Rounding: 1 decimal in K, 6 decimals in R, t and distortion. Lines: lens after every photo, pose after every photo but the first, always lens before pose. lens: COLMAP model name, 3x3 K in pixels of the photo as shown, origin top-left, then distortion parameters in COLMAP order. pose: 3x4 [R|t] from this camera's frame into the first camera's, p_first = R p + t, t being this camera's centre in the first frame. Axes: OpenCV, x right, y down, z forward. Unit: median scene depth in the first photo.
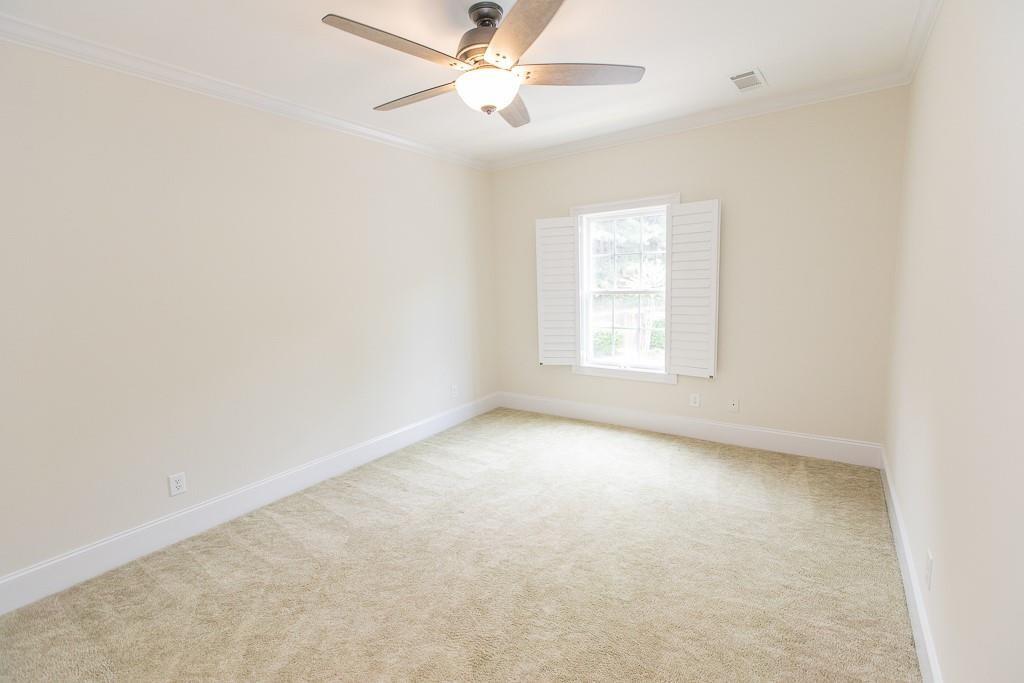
lens RADIAL K [[457.4, 0, 517.2], [0, 457.4, 337.8], [0, 0, 1]] dist [0.003589, -0.000449]
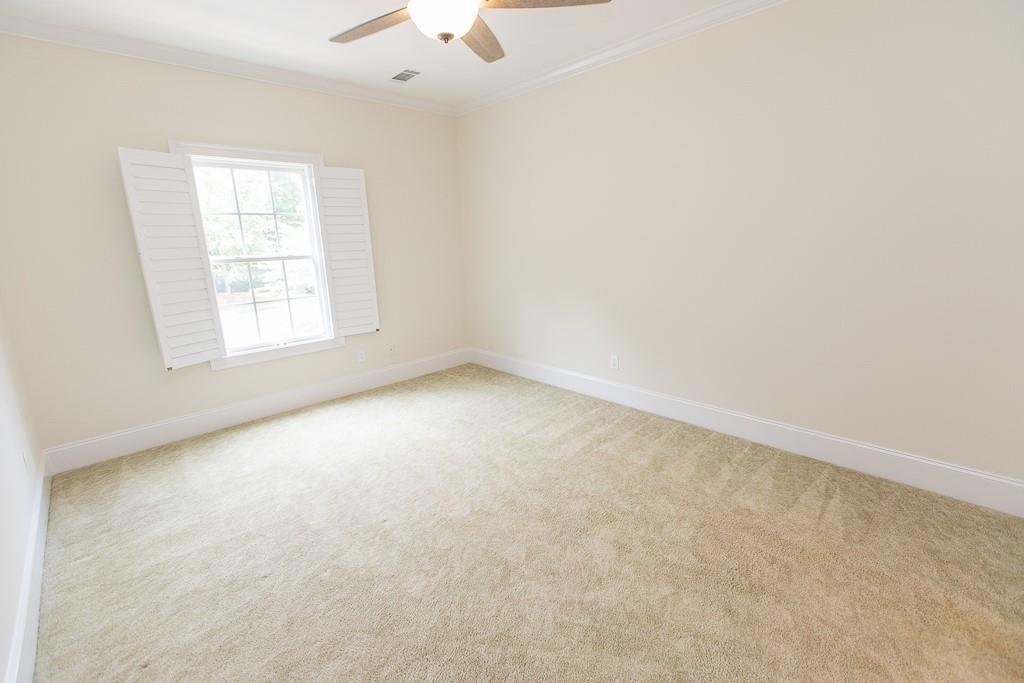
lens RADIAL K [[457.4, 0, 510.9], [0, 457.4, 340.4], [0, 0, 1]] dist [0.003589, -0.000449]
pose [[0.199733, -0.188248, 0.961597, -0.591834], [0.153306, 0.975289, 0.159085, -0.018651], [-0.967783, 0.115644, 0.223657, 0.421922]]
